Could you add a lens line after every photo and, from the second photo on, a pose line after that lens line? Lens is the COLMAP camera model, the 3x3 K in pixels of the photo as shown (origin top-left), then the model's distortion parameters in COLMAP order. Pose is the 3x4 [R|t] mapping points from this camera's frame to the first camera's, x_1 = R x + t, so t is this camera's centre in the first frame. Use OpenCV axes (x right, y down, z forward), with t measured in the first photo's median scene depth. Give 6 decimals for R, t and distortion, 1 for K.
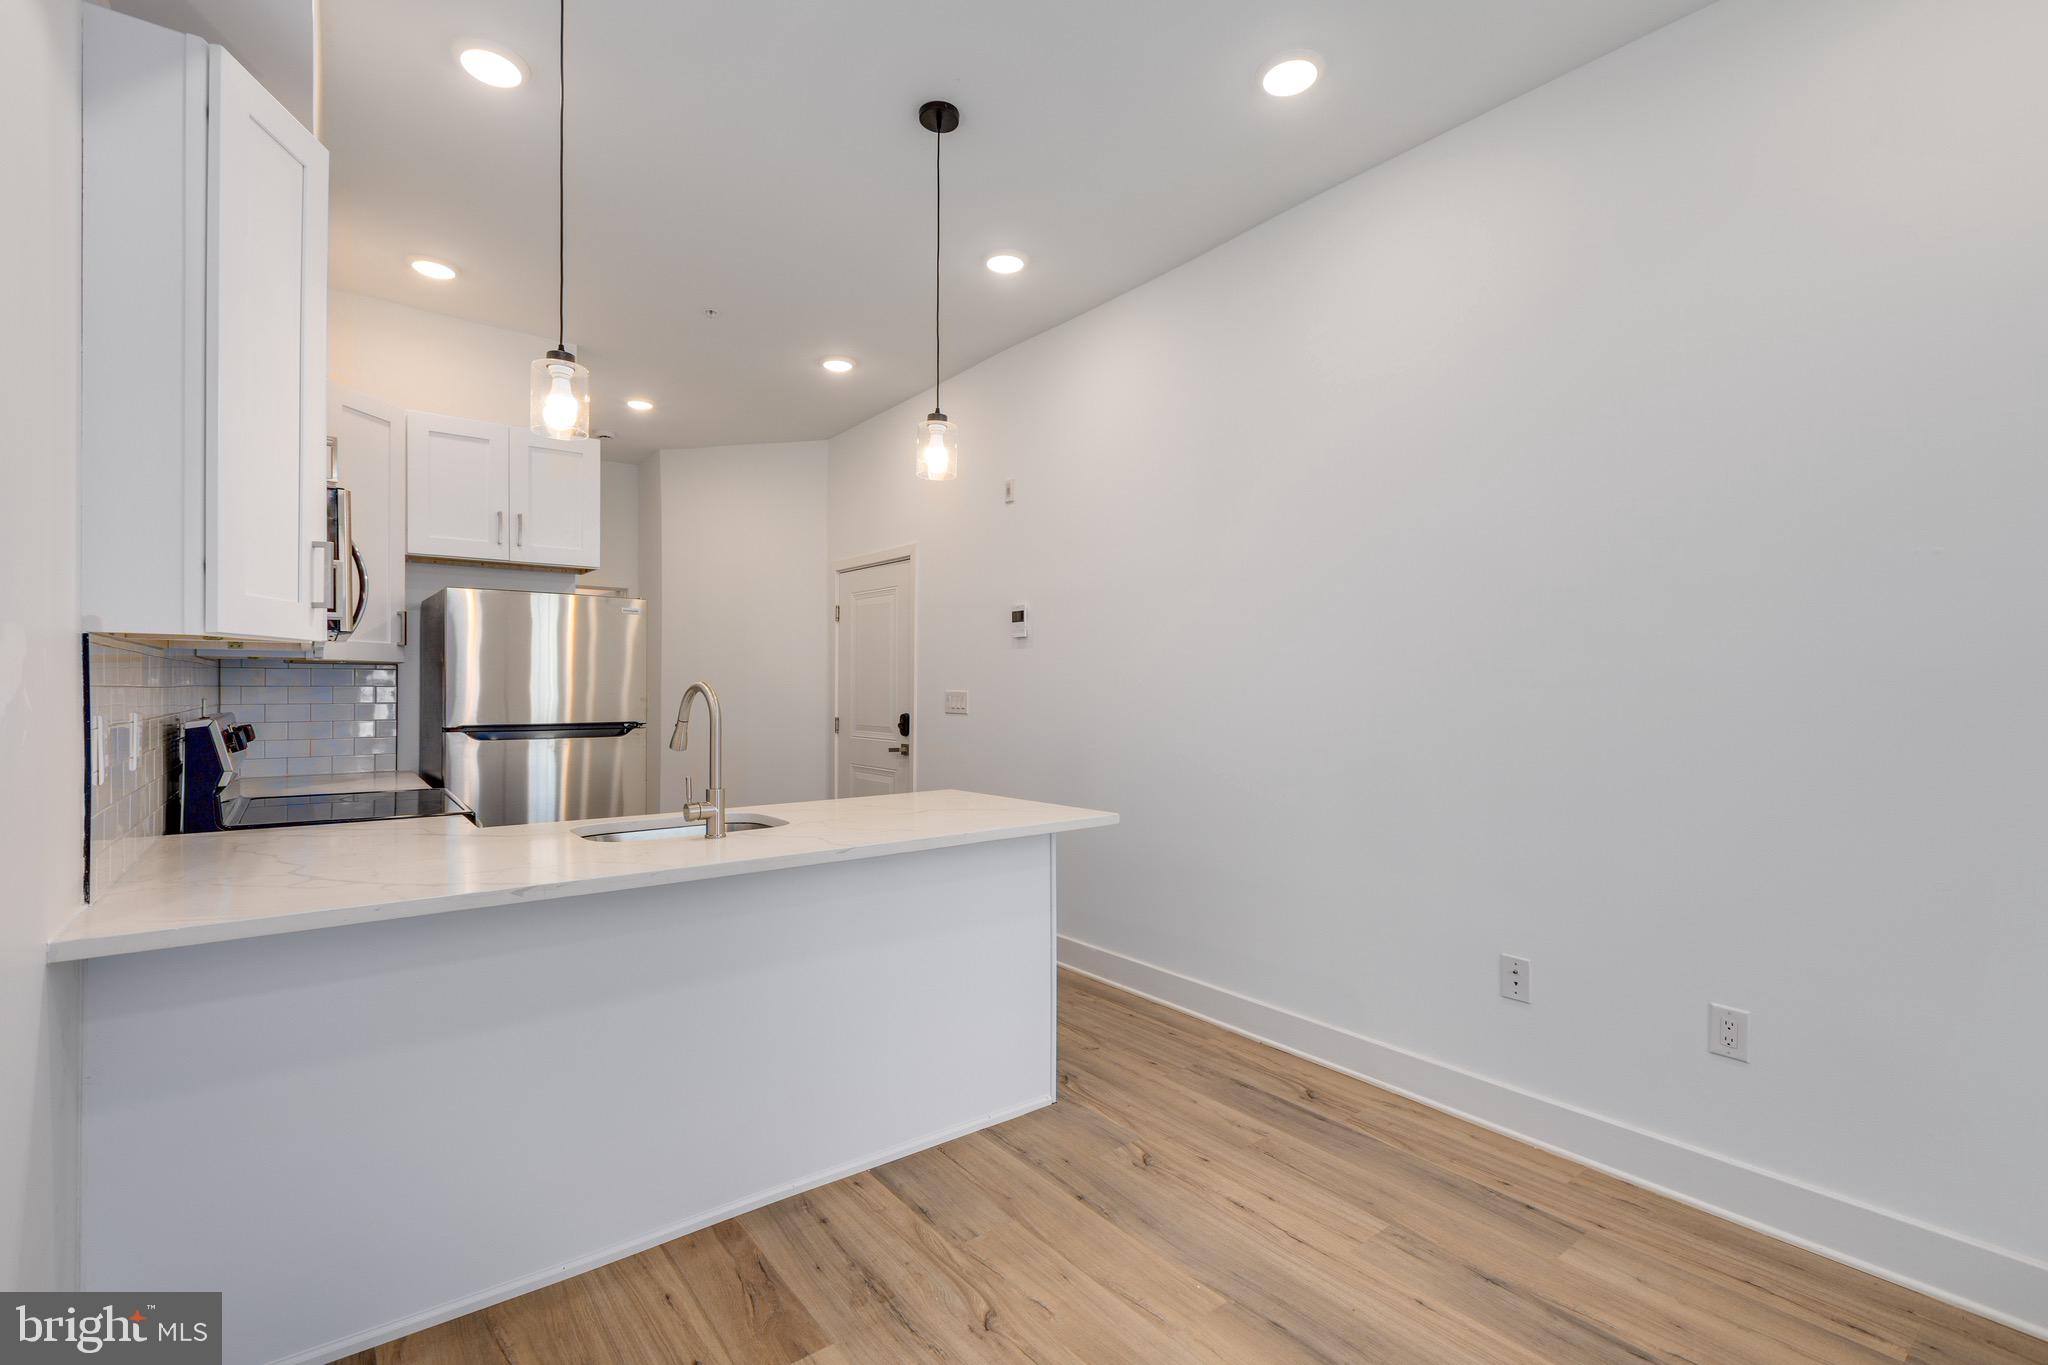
lens RADIAL K [[907.0, 0, 1024.0], [0, 907.0, 682.5], [0, 0, 1]] dist [0.002293, 0.000341]
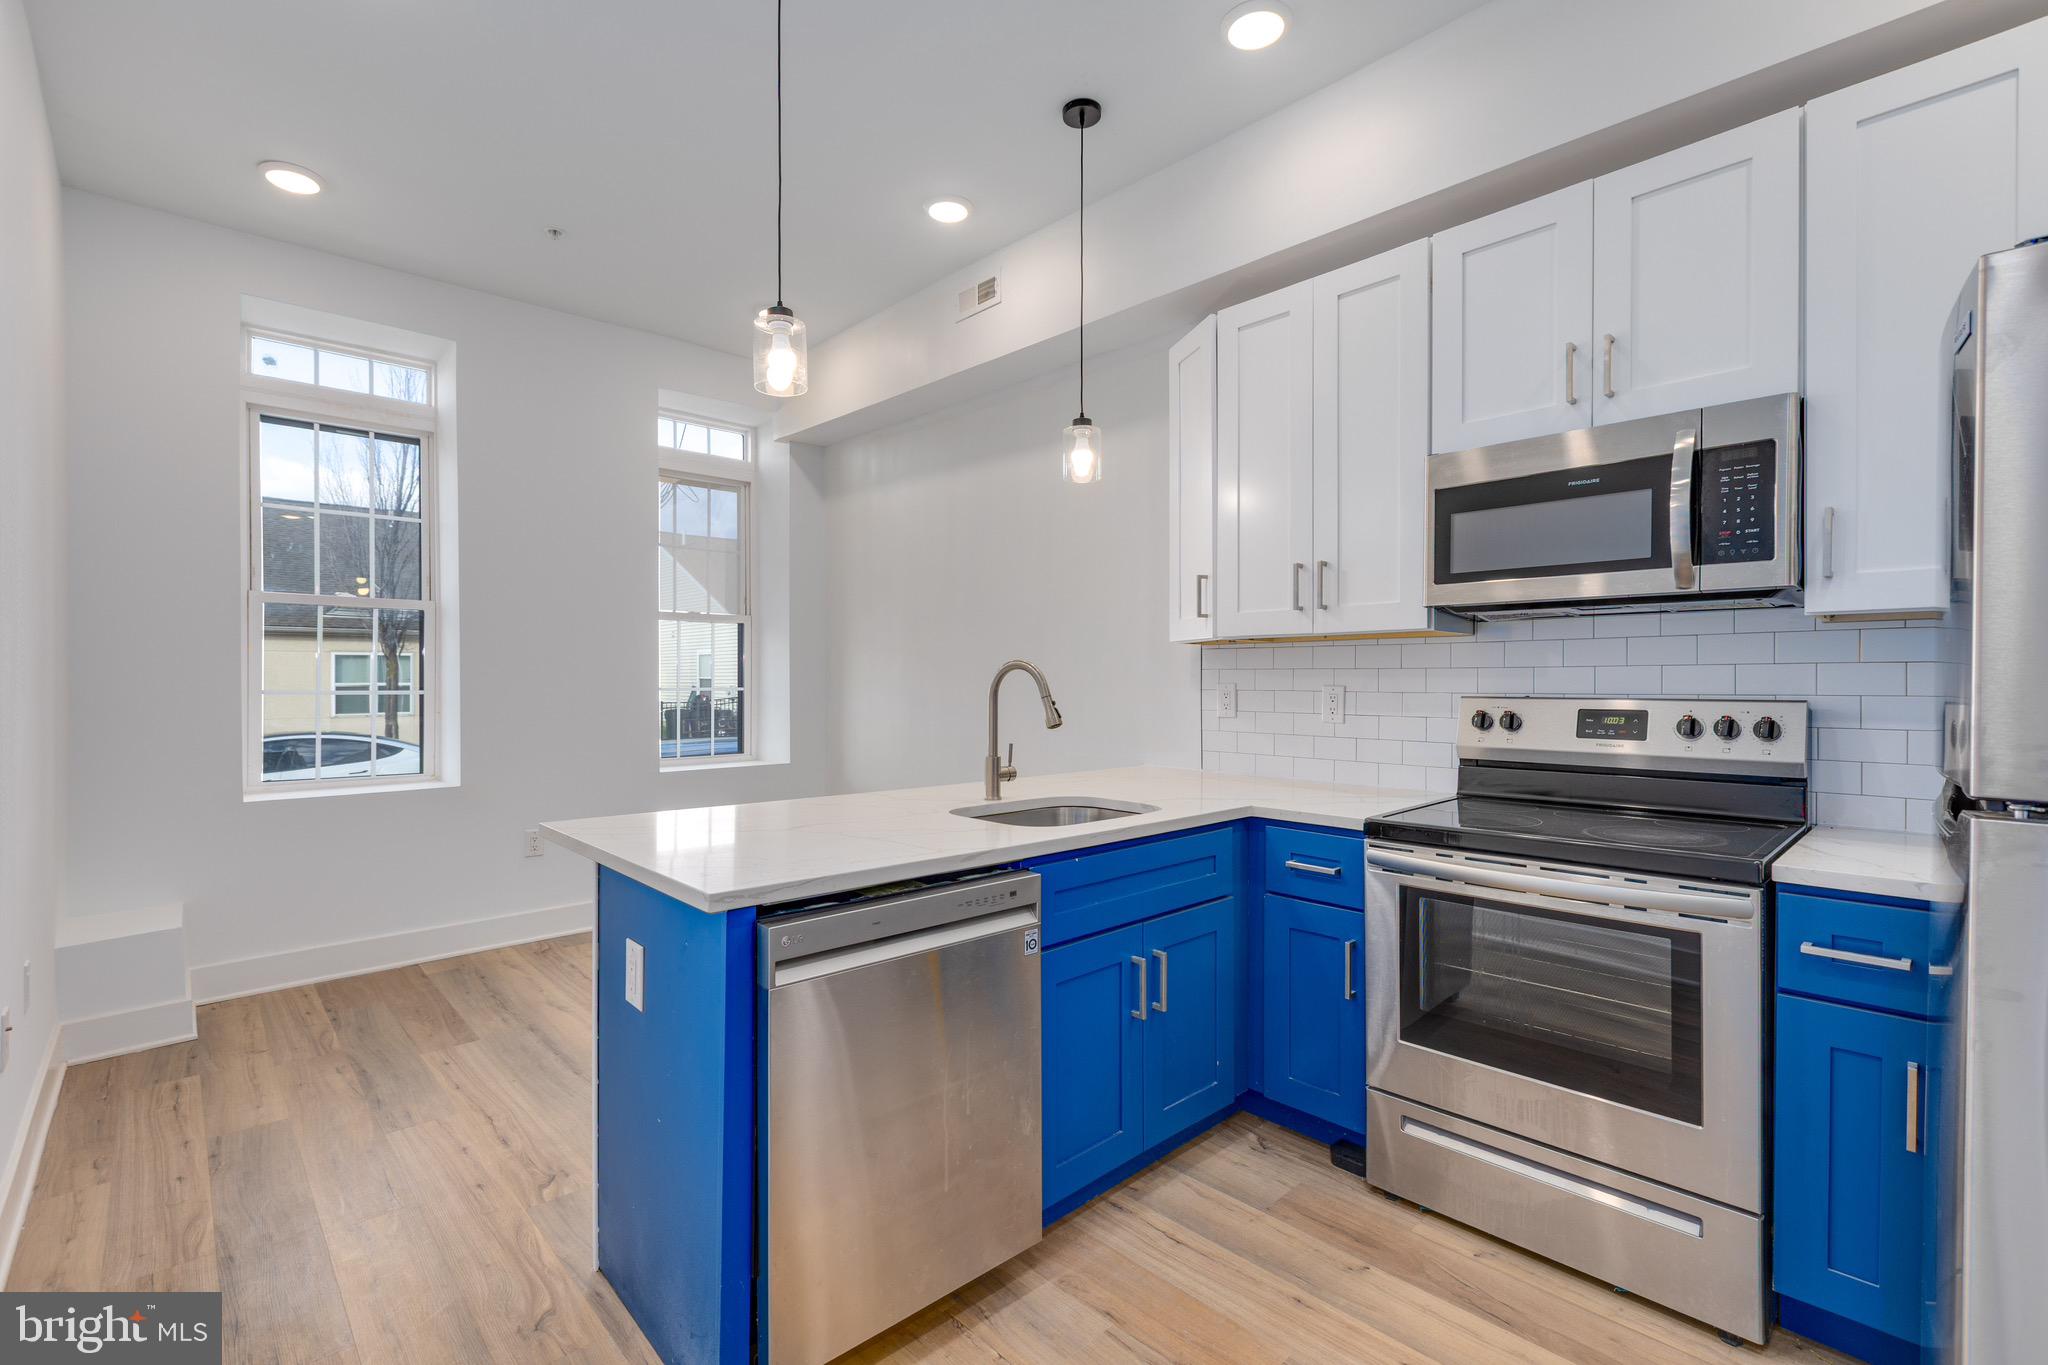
lens RADIAL K [[907.0, 0, 1024.0], [0, 907.0, 682.5], [0, 0, 1]] dist [0.002293, 0.000341]
pose [[-0.995378, -0.002126, -0.096015, -0.278440], [-0.001825, 0.999993, -0.003227, 0.030056], [0.096022, -0.003037, -0.995375, 2.157762]]
